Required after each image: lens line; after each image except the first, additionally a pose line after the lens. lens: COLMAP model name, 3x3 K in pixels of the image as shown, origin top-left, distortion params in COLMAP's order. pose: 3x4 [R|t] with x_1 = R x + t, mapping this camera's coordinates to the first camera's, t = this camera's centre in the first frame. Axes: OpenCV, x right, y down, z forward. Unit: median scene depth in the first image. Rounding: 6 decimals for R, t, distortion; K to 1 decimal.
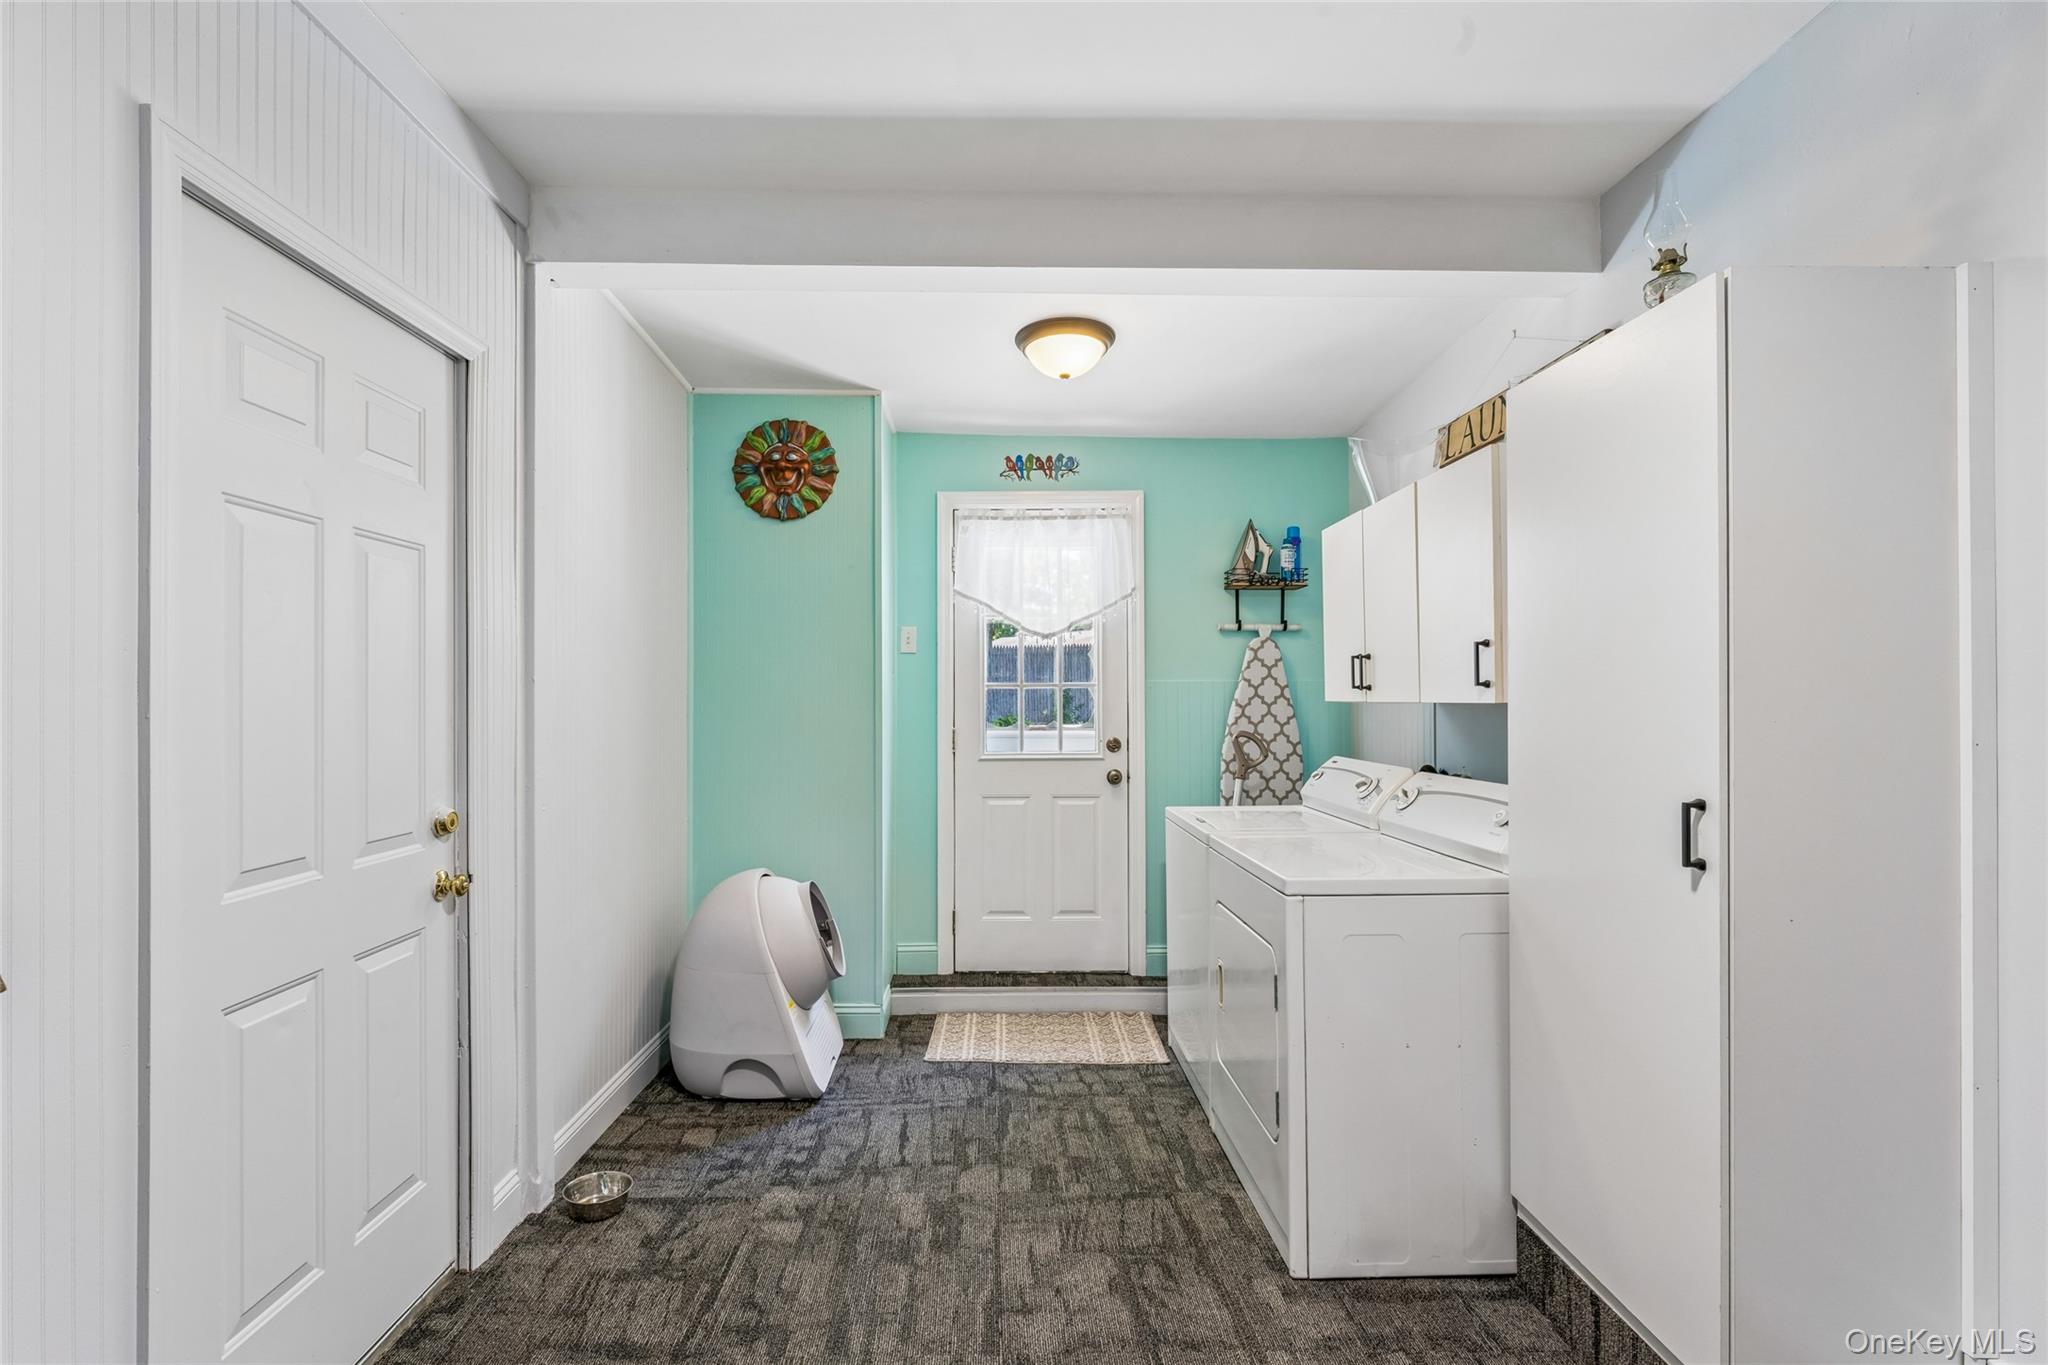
lens RADIAL K [[934.0, 0, 1024.0], [0, 934.0, 682.5], [0, 0, 1]] dist [0.000252, 0.000050]
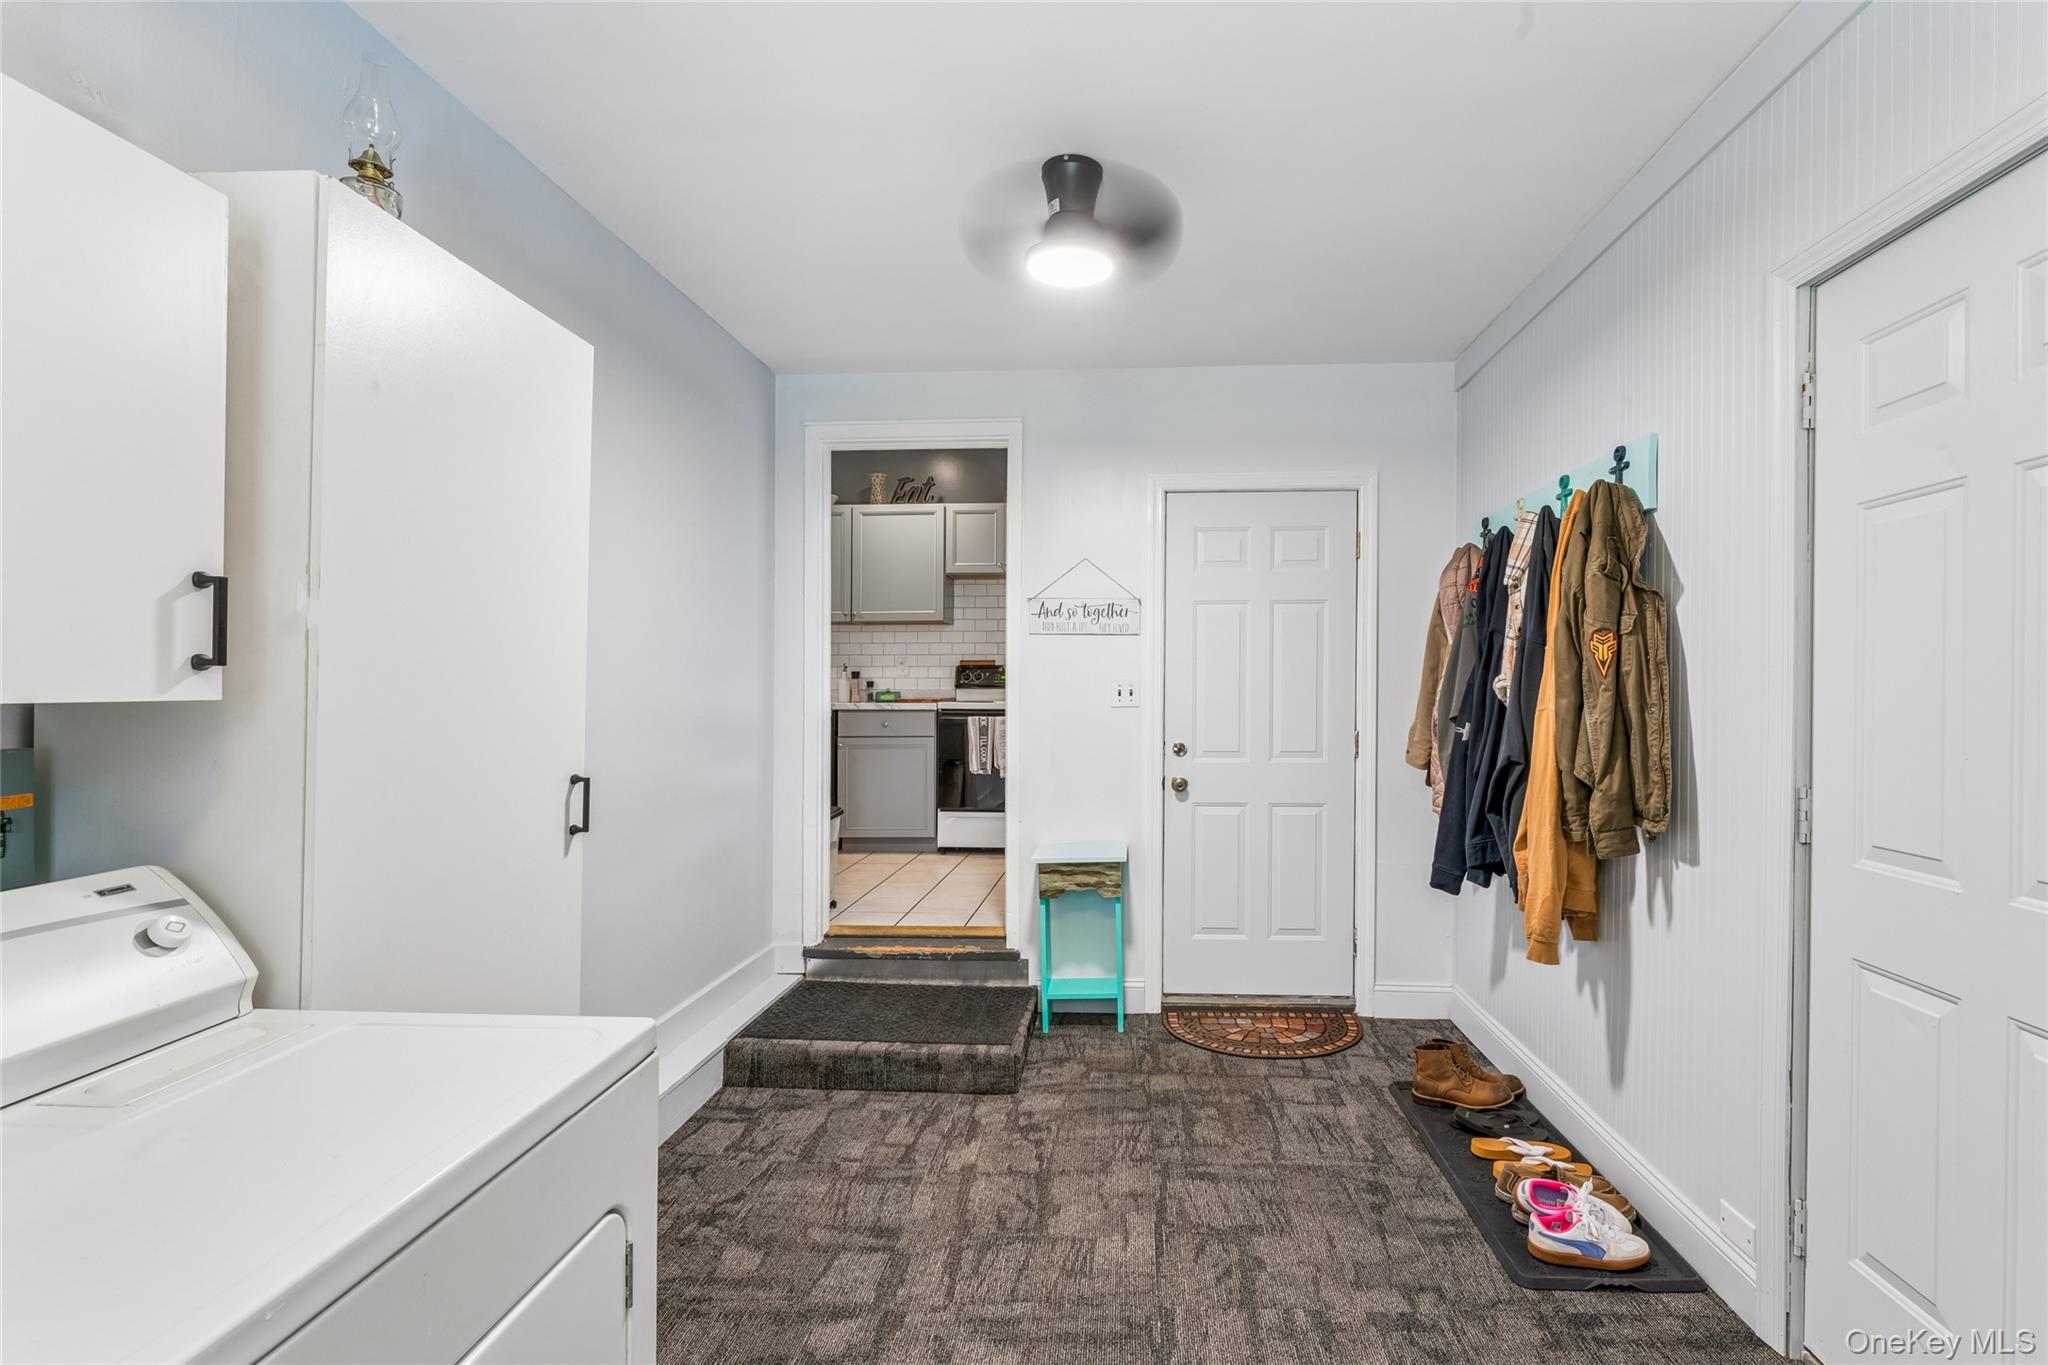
lens RADIAL K [[934.0, 0, 1024.0], [0, 934.0, 682.5], [0, 0, 1]] dist [0.000252, 0.000050]
pose [[-0.989194, 0.003092, 0.146580, -0.032372], [0.001515, 0.999940, -0.010869, 0.026277], [-0.146605, -0.010530, -0.989139, 1.994763]]
